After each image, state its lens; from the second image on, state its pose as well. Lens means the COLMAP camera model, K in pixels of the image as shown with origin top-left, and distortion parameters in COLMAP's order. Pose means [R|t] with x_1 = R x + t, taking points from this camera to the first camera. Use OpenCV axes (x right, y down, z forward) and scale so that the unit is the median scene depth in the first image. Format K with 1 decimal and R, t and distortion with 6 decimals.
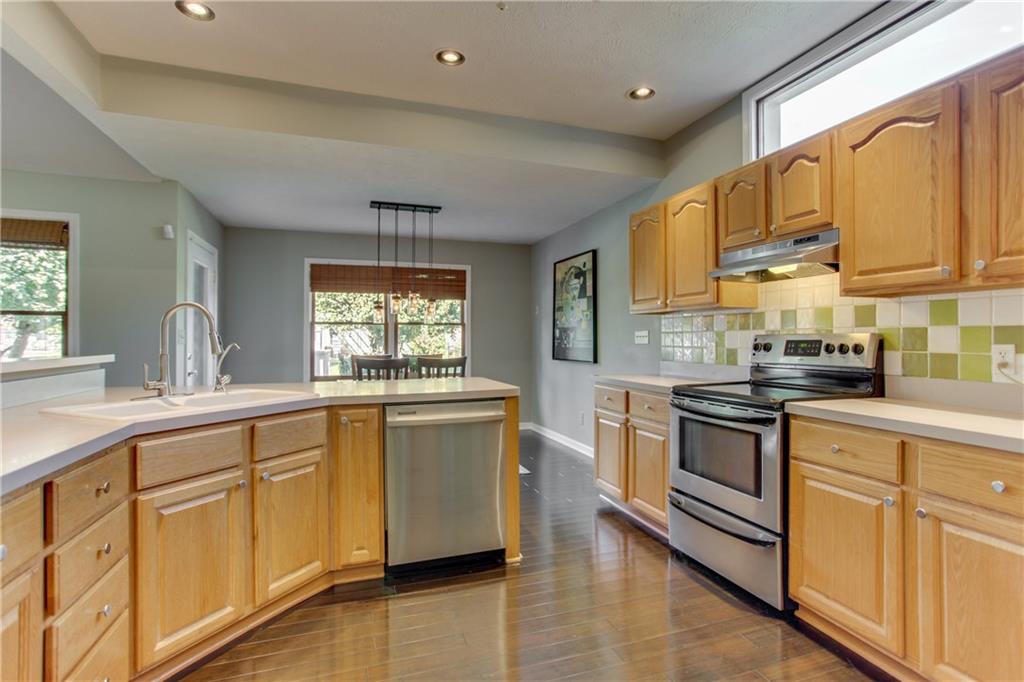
lens RADIAL K [[494.6, 0, 509.3], [0, 494.6, 335.3], [0, 0, 1]] dist [-0.023176, 0.000269]
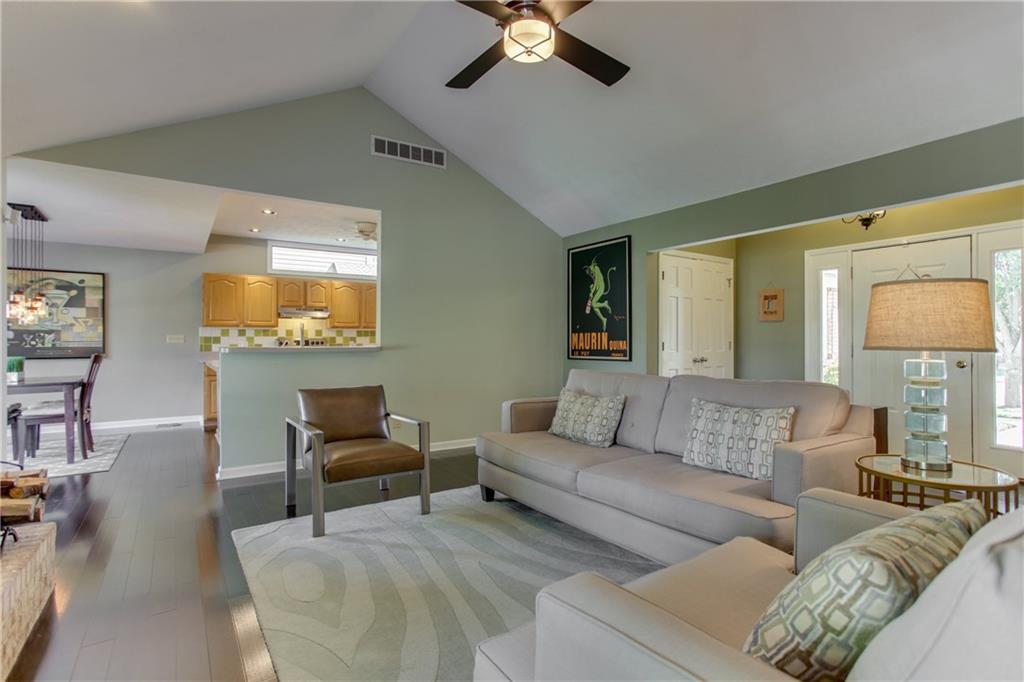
lens RADIAL K [[494.6, 0, 511.7], [0, 494.6, 341.6], [0, 0, 1]] dist [-0.023176, 0.000269]
pose [[-0.257703, -0.001847, 0.966222, -2.092311], [-0.003269, 0.999994, 0.001040, 0.008090], [-0.966219, -0.002890, -0.257707, 0.421018]]
